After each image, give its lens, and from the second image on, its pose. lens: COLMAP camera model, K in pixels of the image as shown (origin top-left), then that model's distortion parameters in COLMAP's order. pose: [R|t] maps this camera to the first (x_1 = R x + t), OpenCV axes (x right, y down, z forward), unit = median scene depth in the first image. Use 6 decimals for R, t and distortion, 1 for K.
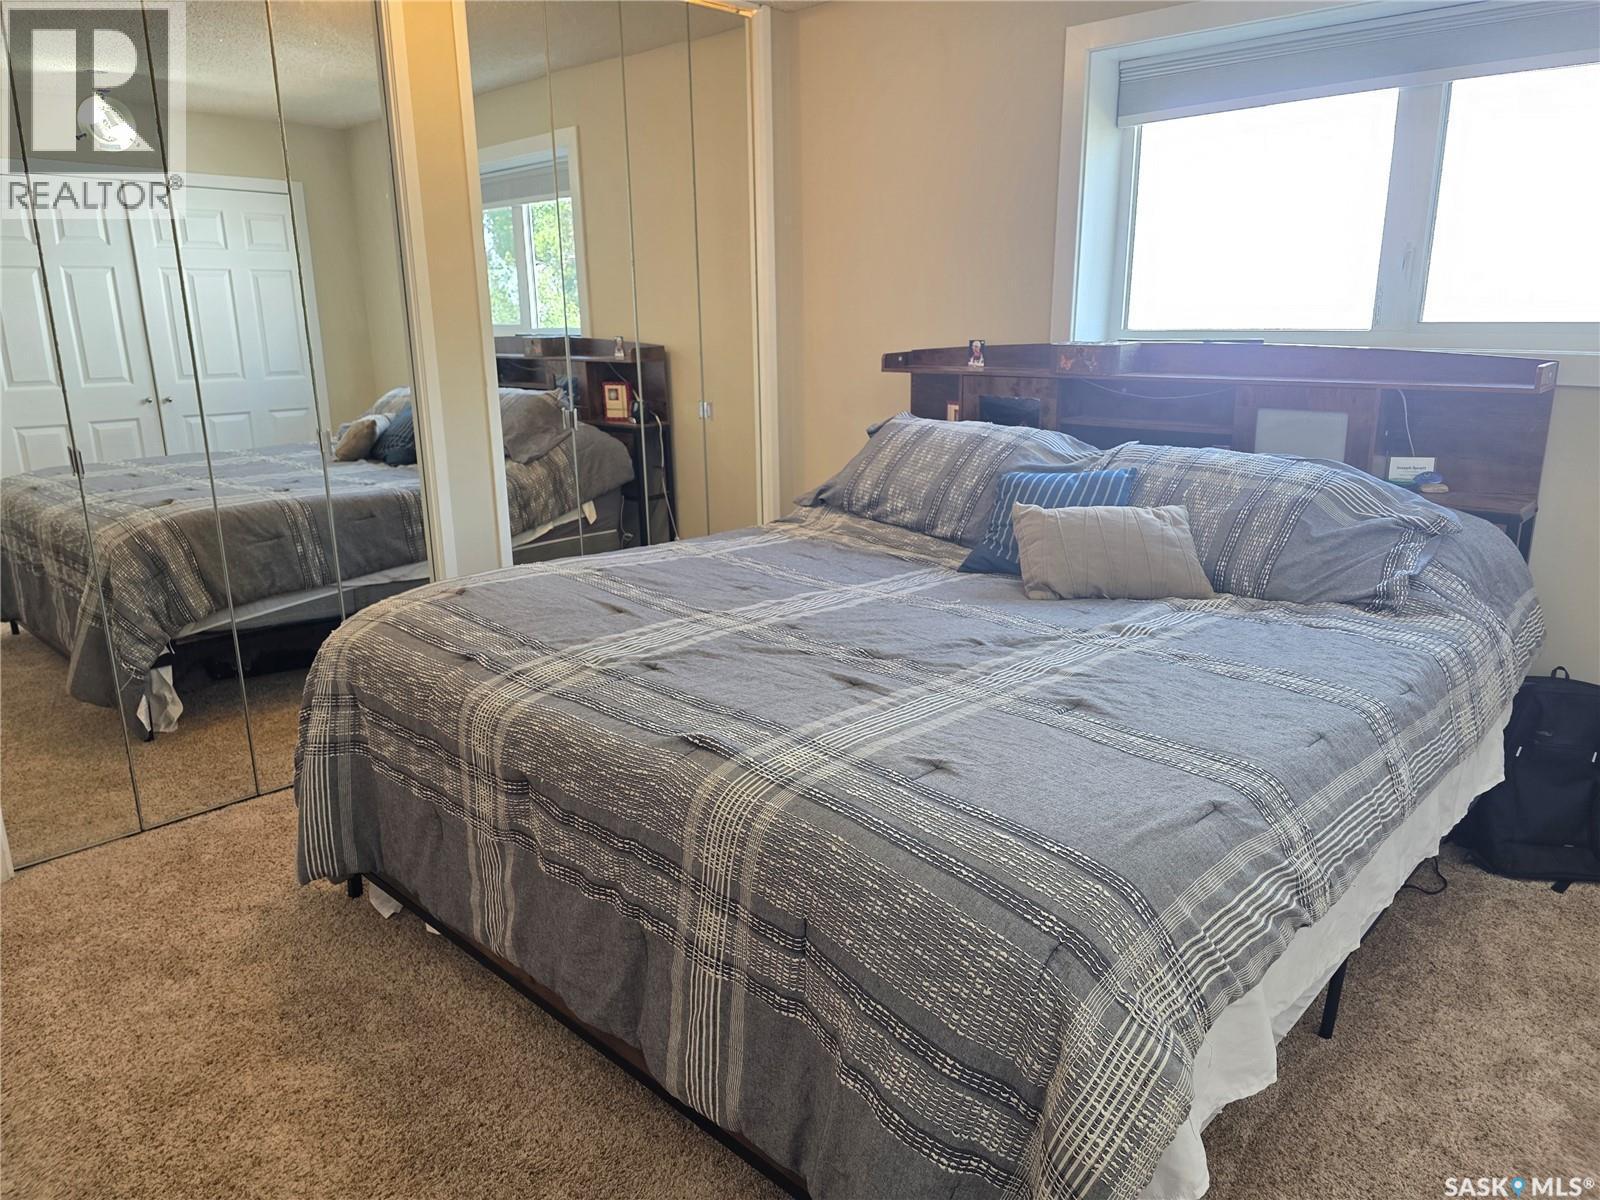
lens RADIAL K [[1109.0, 0, 800.0], [0, 1109.0, 600.0], [0, 0, 1]] dist [0.033267, -0.002923]
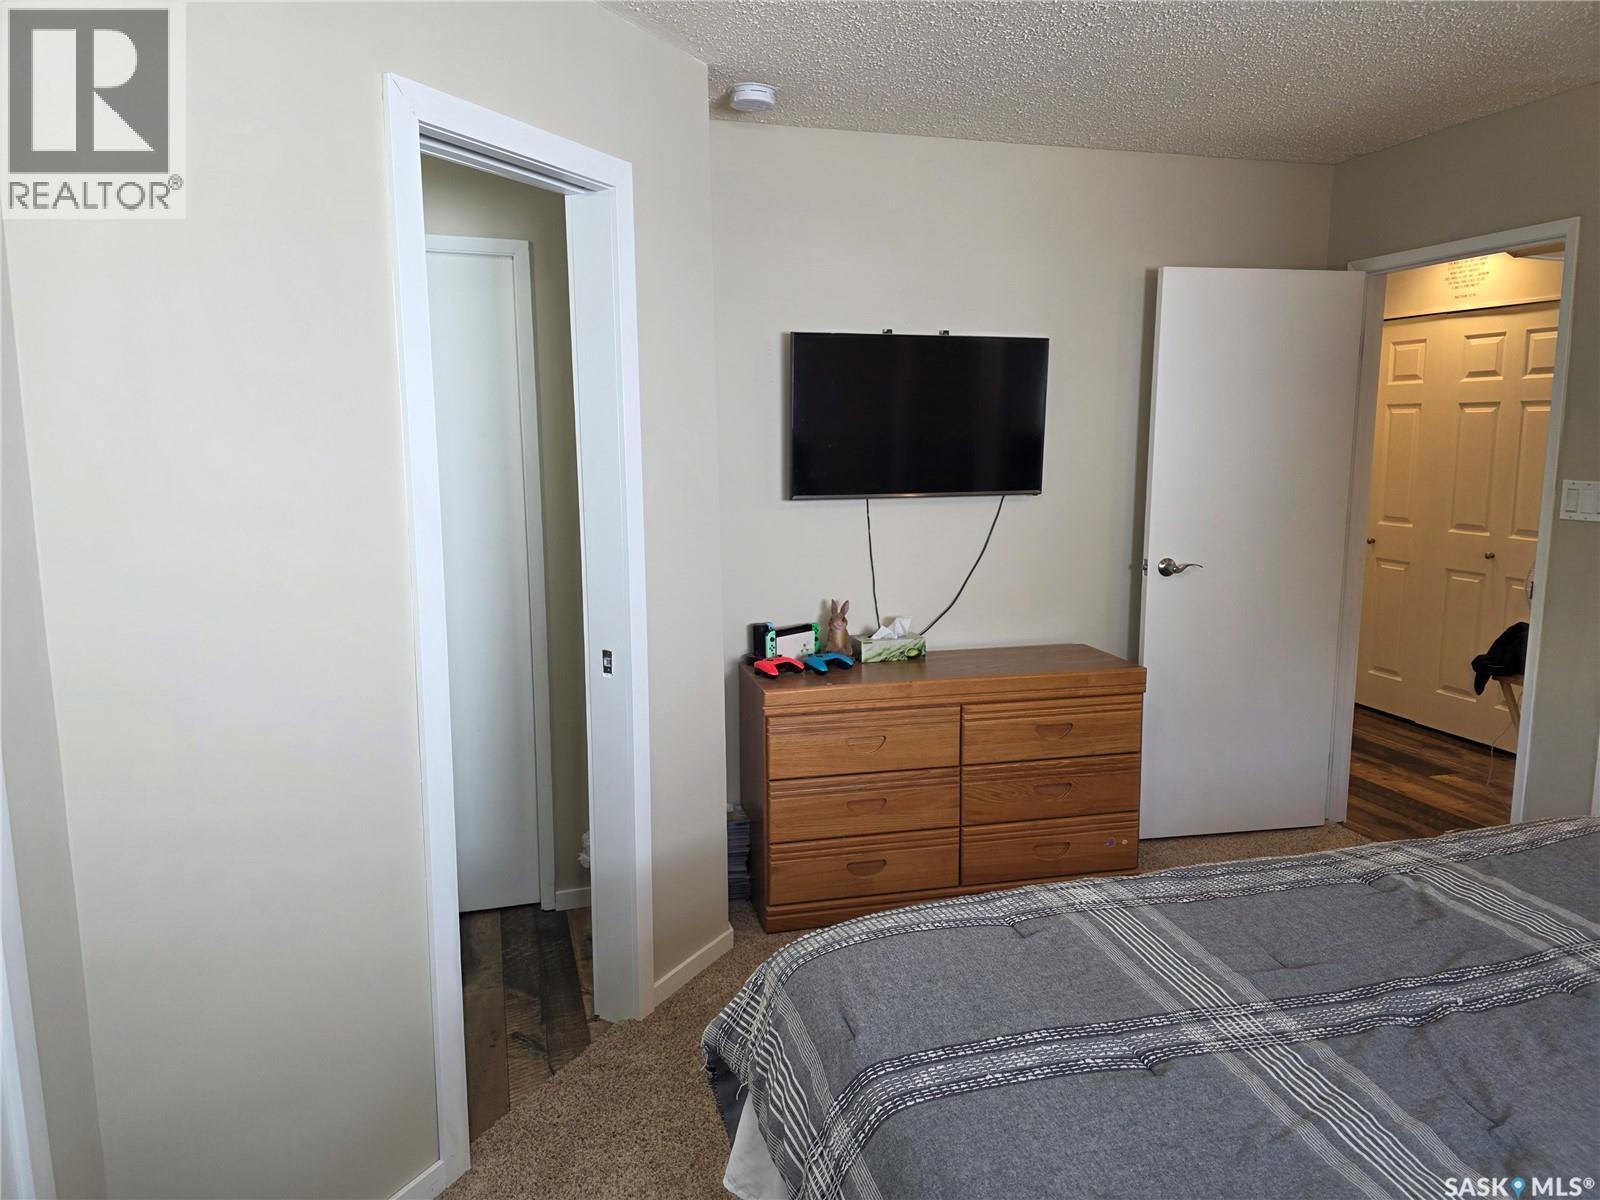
lens RADIAL K [[1109.0, 0, 800.0], [0, 1109.0, 600.0], [0, 0, 1]] dist [0.033267, -0.002923]
pose [[-0.519068, 0.154440, -0.840664, 0.889928], [-0.193890, 0.936625, 0.291787, -0.353000], [0.832451, 0.314454, -0.456228, 0.966931]]
